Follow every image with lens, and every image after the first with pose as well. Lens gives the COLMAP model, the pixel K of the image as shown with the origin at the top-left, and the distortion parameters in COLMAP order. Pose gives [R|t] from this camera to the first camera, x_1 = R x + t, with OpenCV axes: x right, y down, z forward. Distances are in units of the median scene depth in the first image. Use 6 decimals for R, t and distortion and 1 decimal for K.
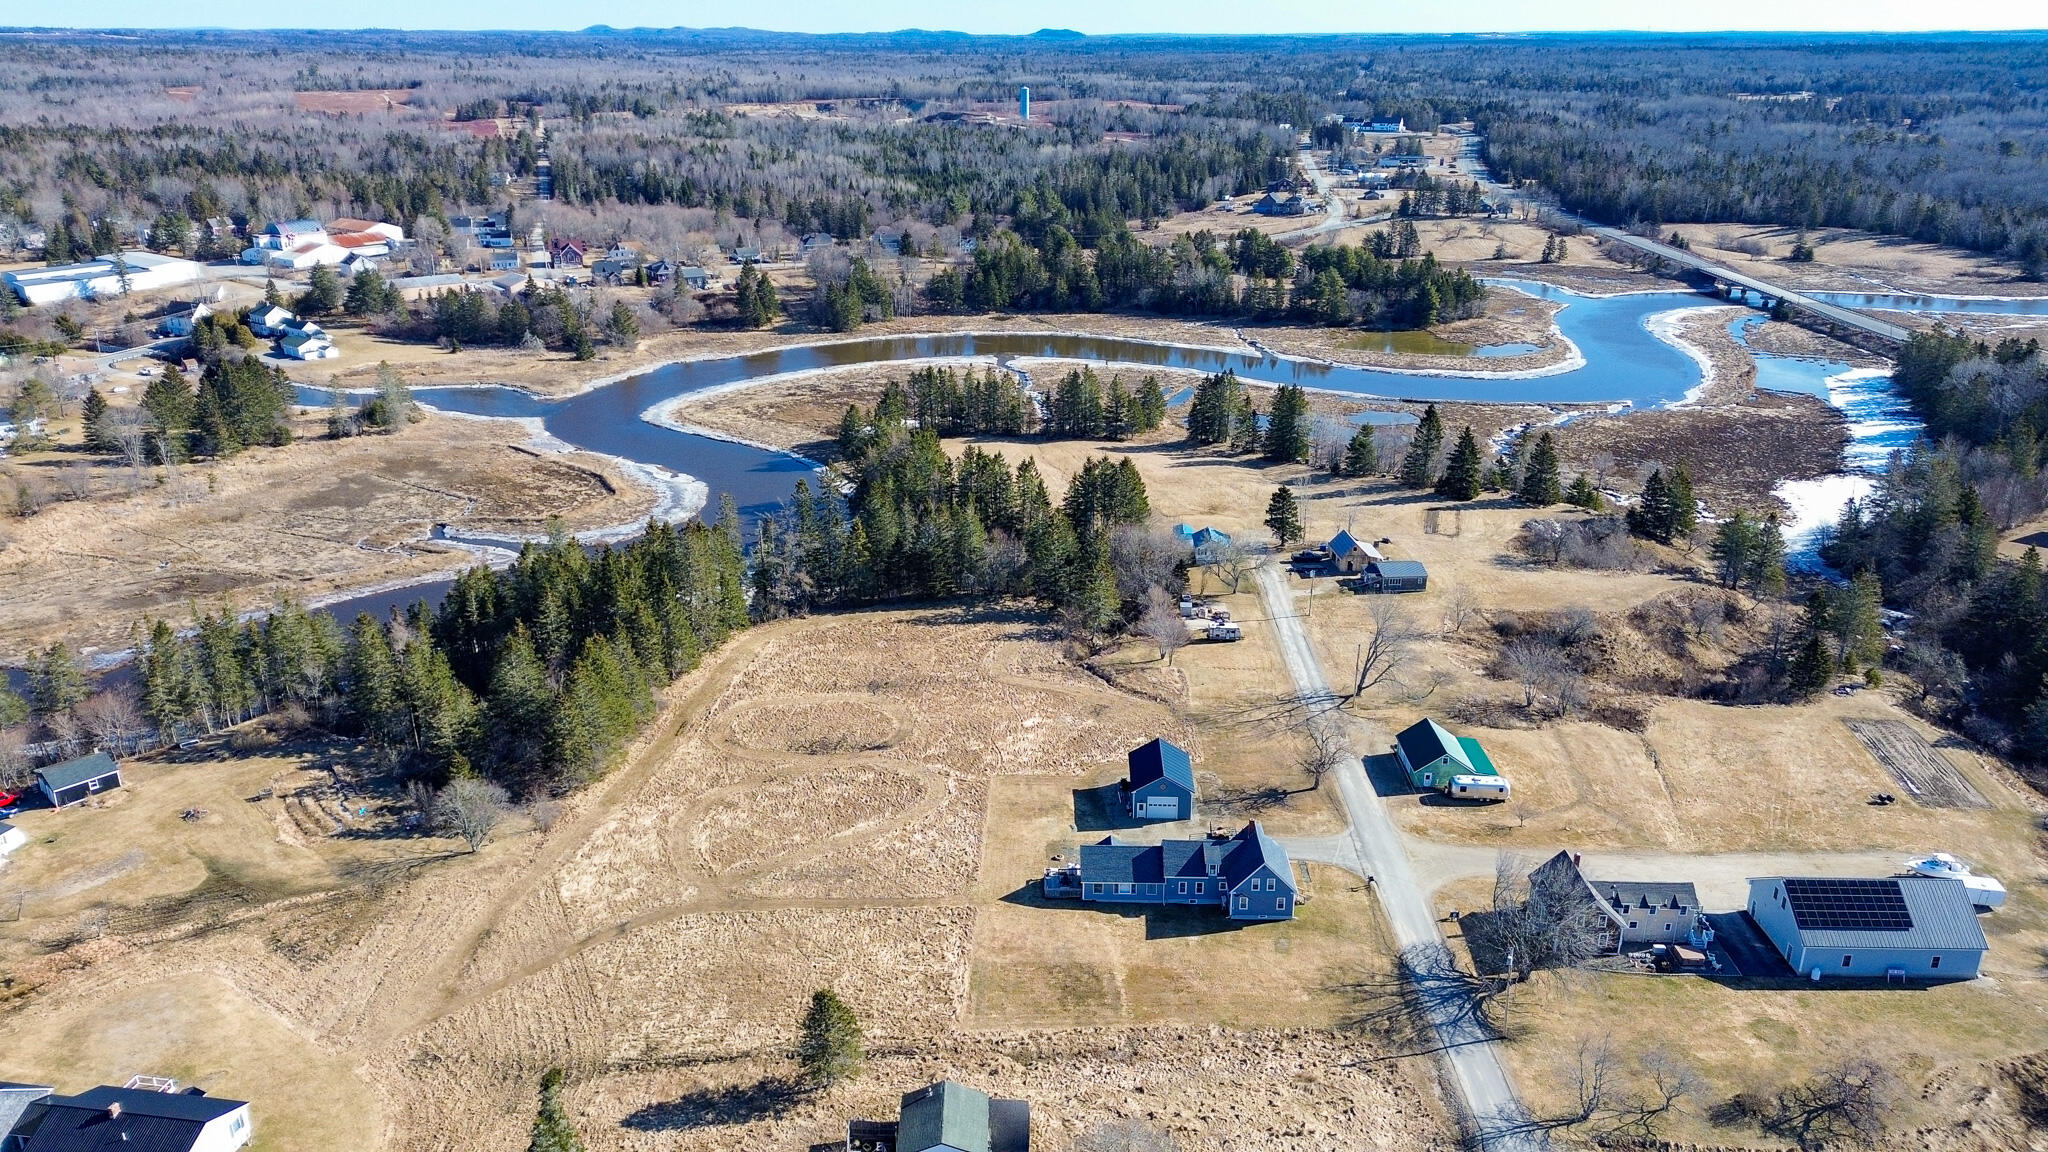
lens RADIAL K [[1431.6, 0, 1025.3], [0, 1431.6, 573.3], [0, 0, 1]] dist [0.082258, -0.078450]
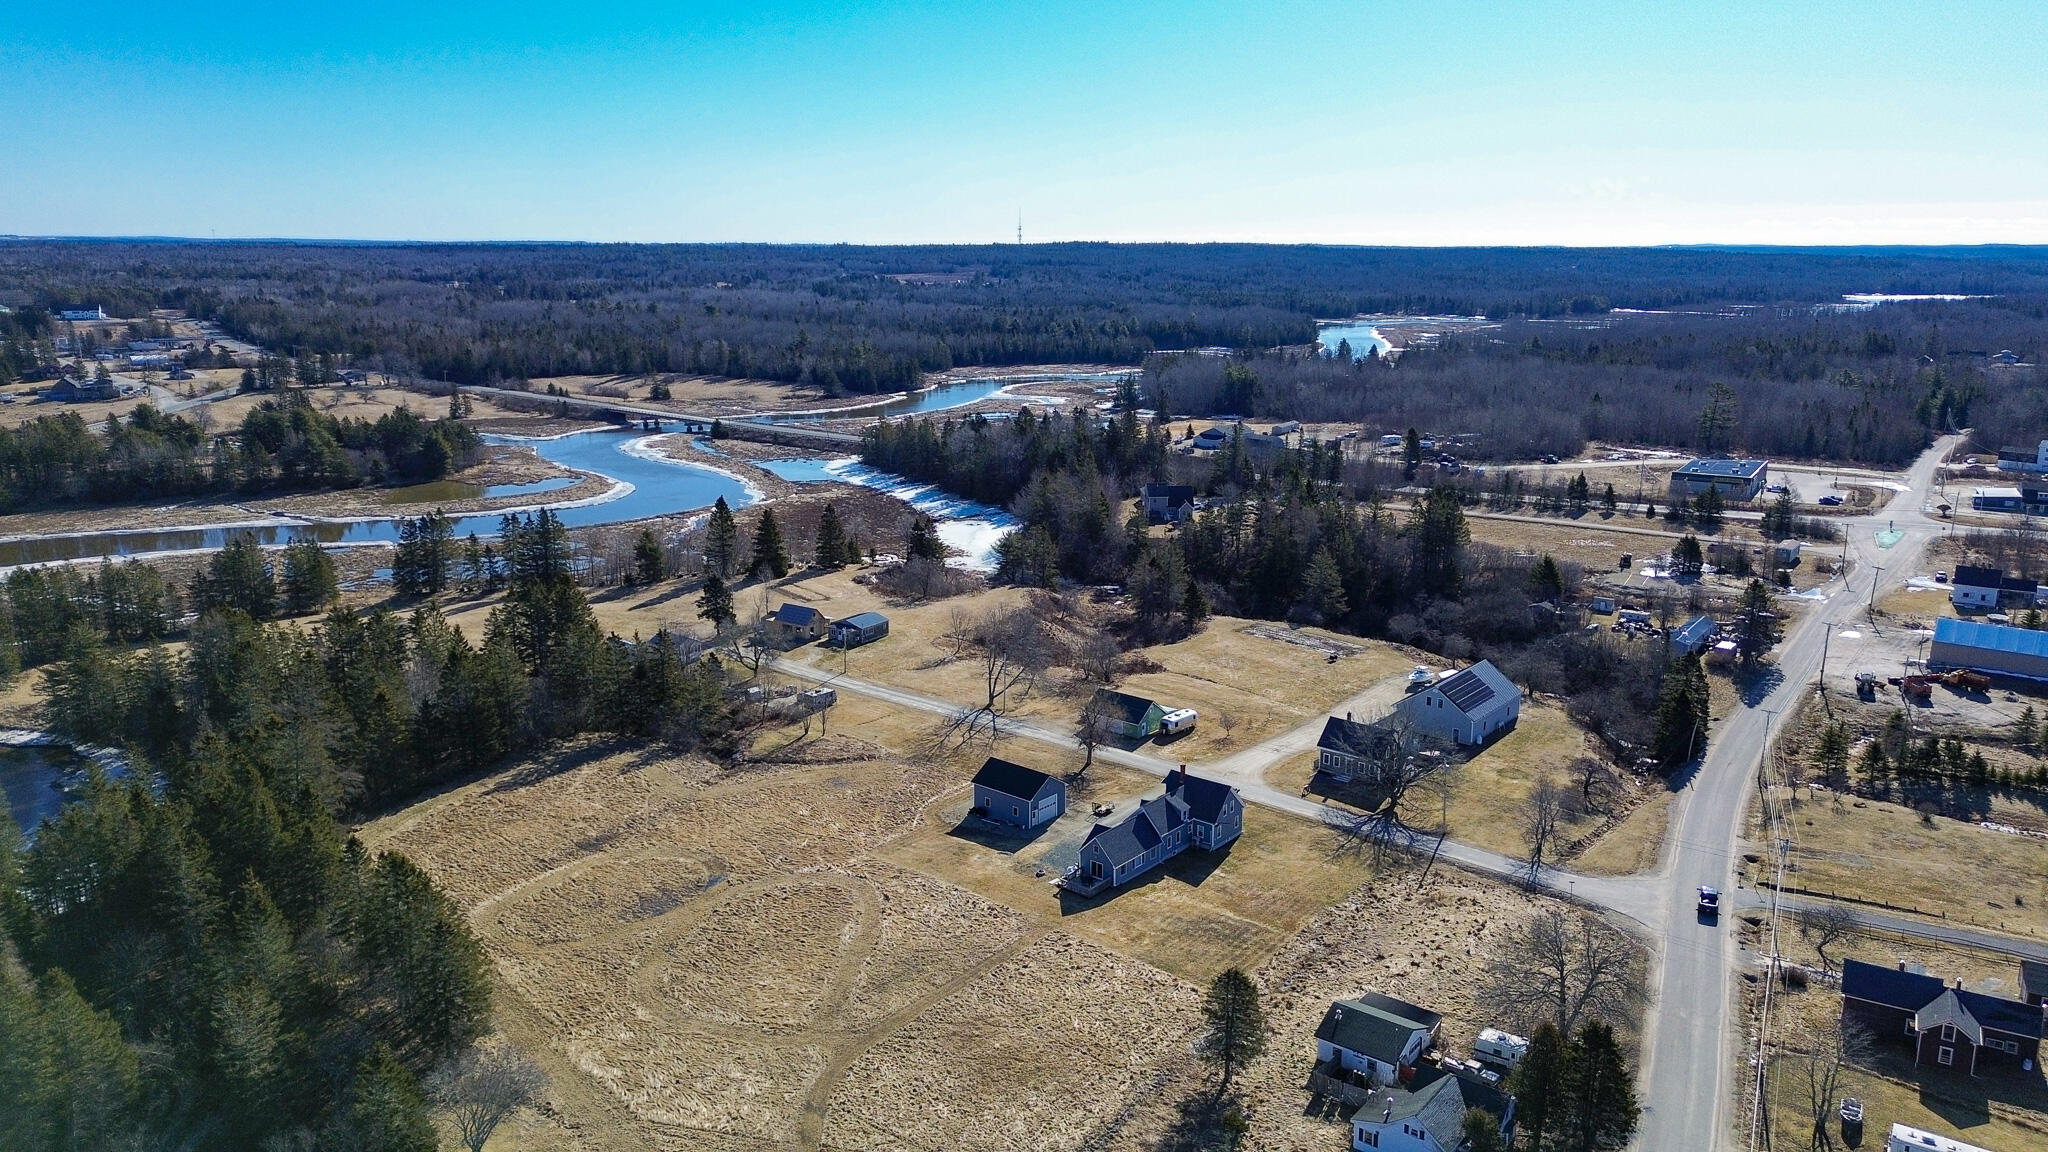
lens RADIAL K [[1434.8, 0, 1025.5], [0, 1434.8, 556.9], [0, 0, 1]] dist [0.090674, -0.096887]
pose [[0.626067, -0.164539, 0.762212, -0.538137], [0.270907, 0.962493, -0.014744, -0.000201], [-0.731197, 0.215719, 0.647160, 0.241342]]
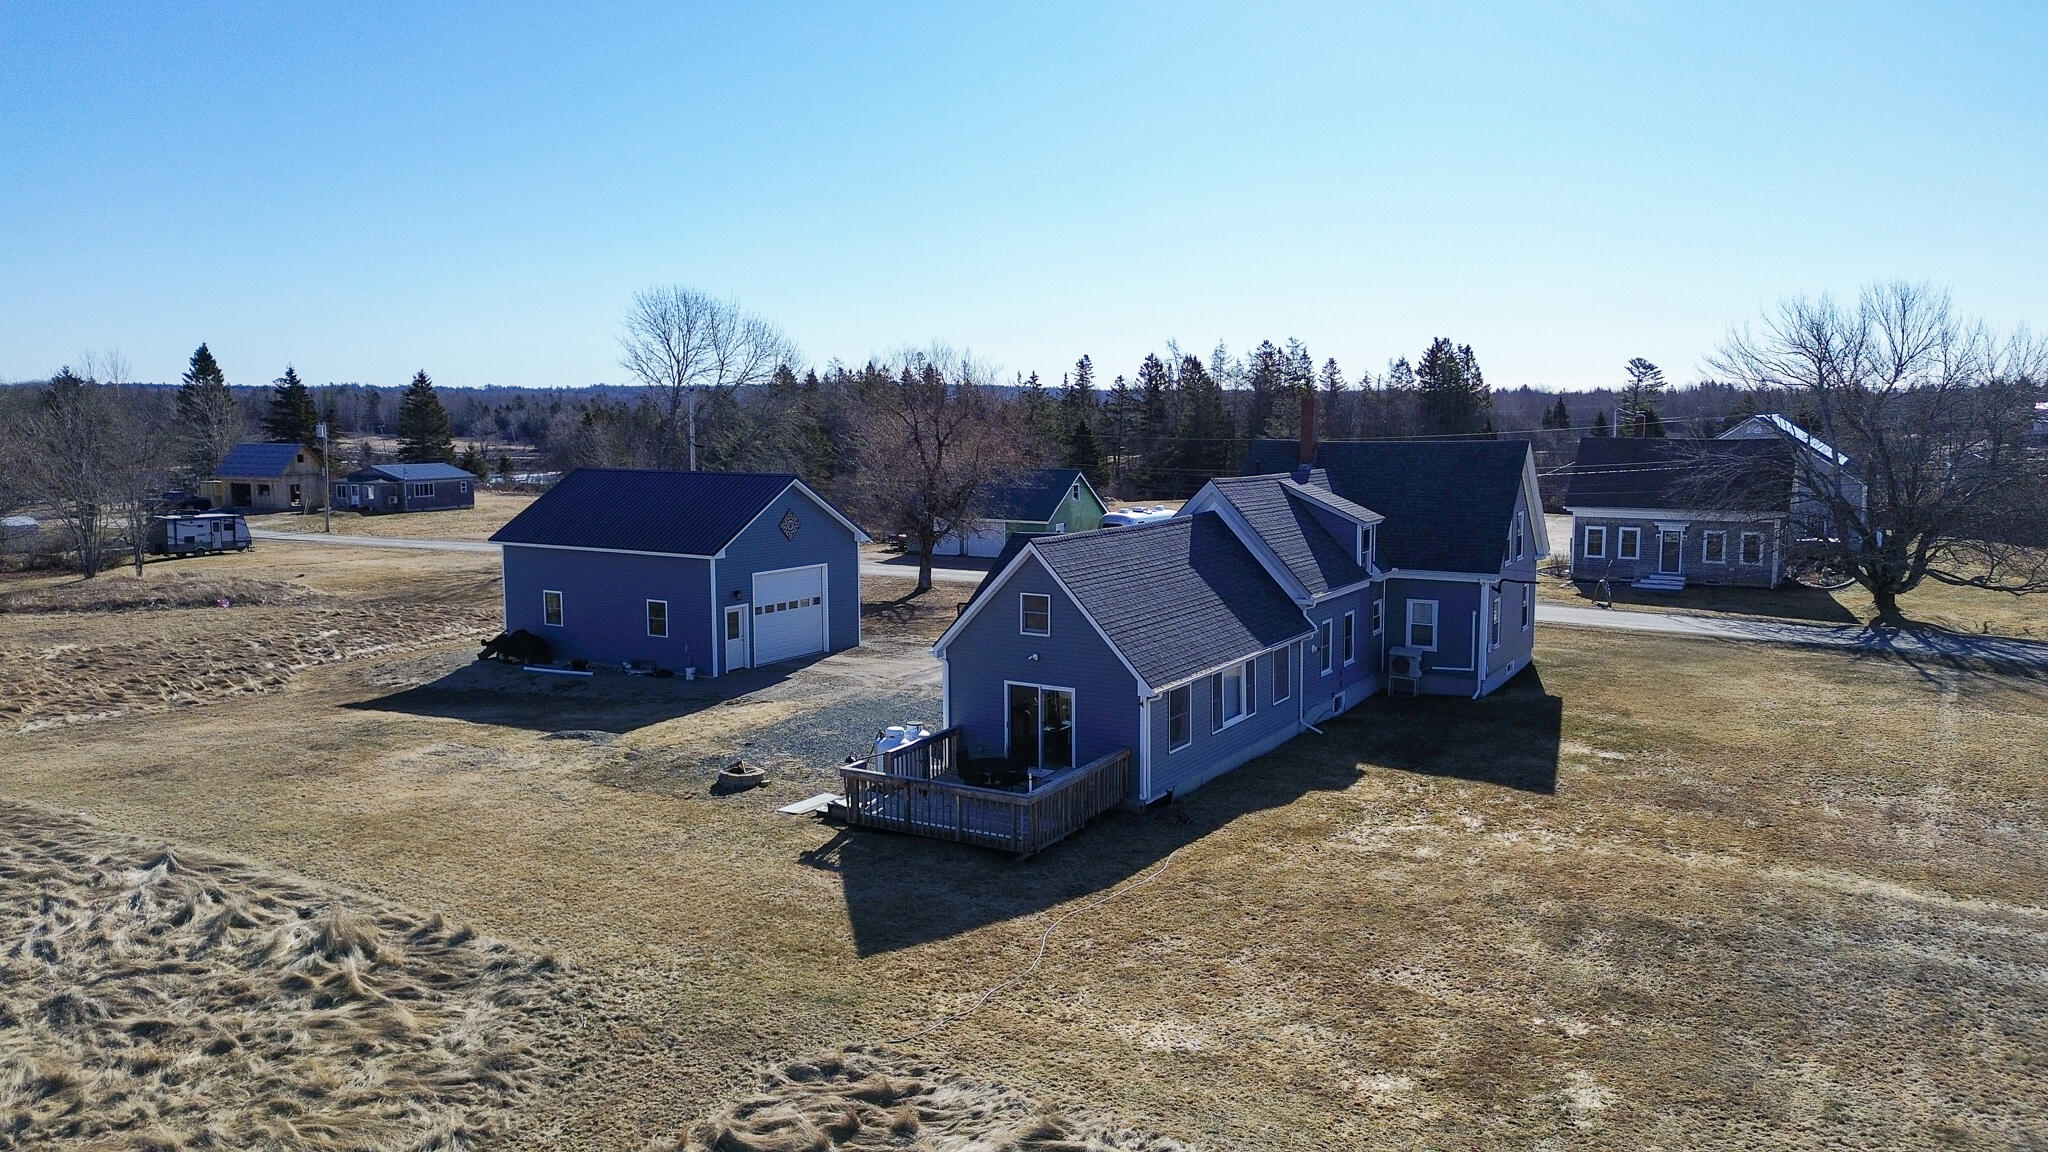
lens RADIAL K [[1437.3, 0, 1030.3], [0, 1437.3, 577.6], [0, 0, 1]] dist [0.071897, -0.065284]
pose [[0.495372, -0.100458, 0.862853, -0.090142], [0.305326, 0.950049, -0.064681, 0.150084], [-0.813254, 0.295493, 0.501300, 0.660411]]
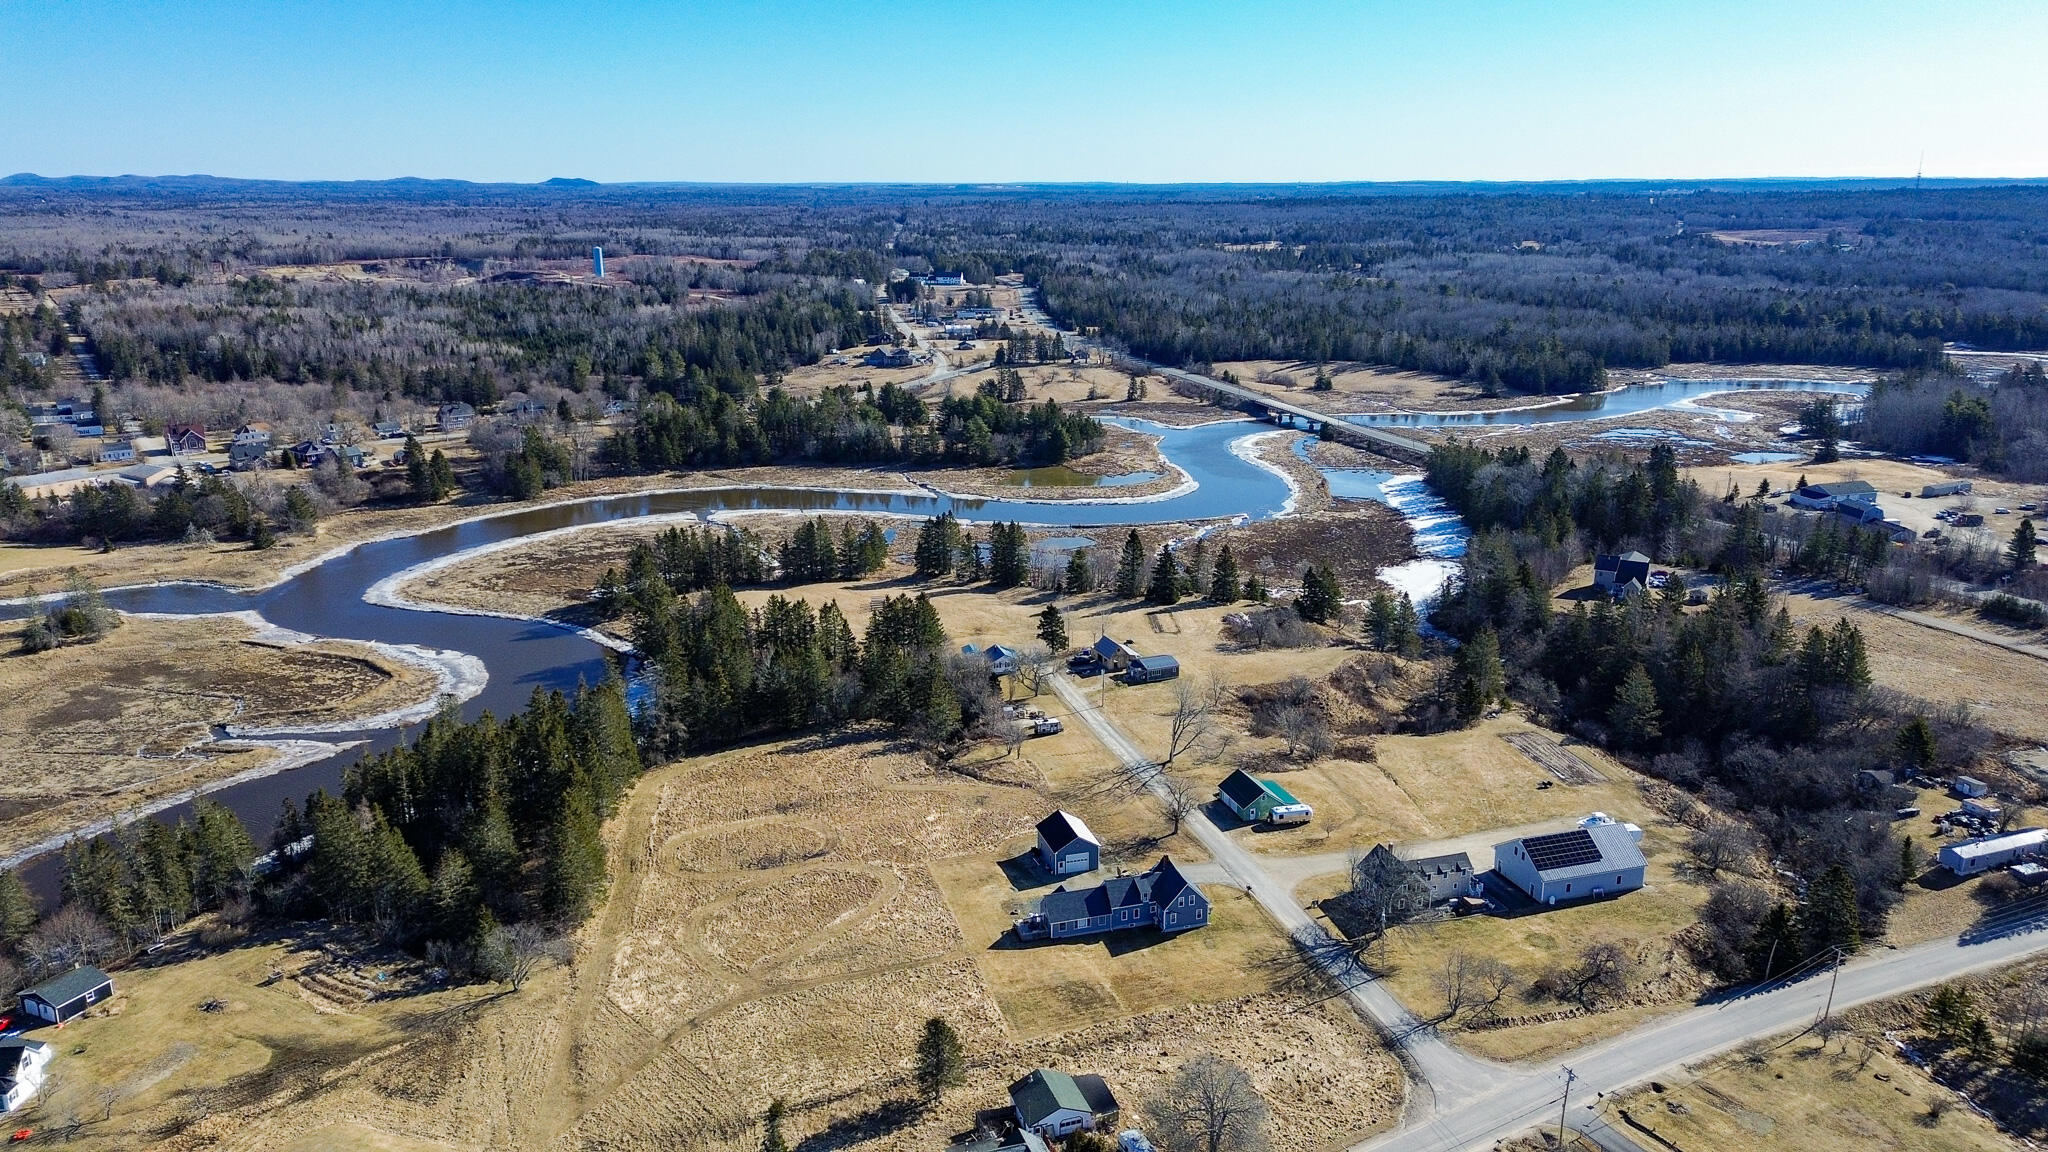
lens RADIAL K [[1426.2, 0, 1024.0], [0, 1426.2, 576.0], [0, 0, 1]] dist [0.089445, -0.095848]
pose [[0.950246, -0.086303, 0.299306, -0.243139], [0.112836, 0.990965, -0.072495, -0.000774], [-0.290345, 0.102661, 0.951399, -0.169088]]
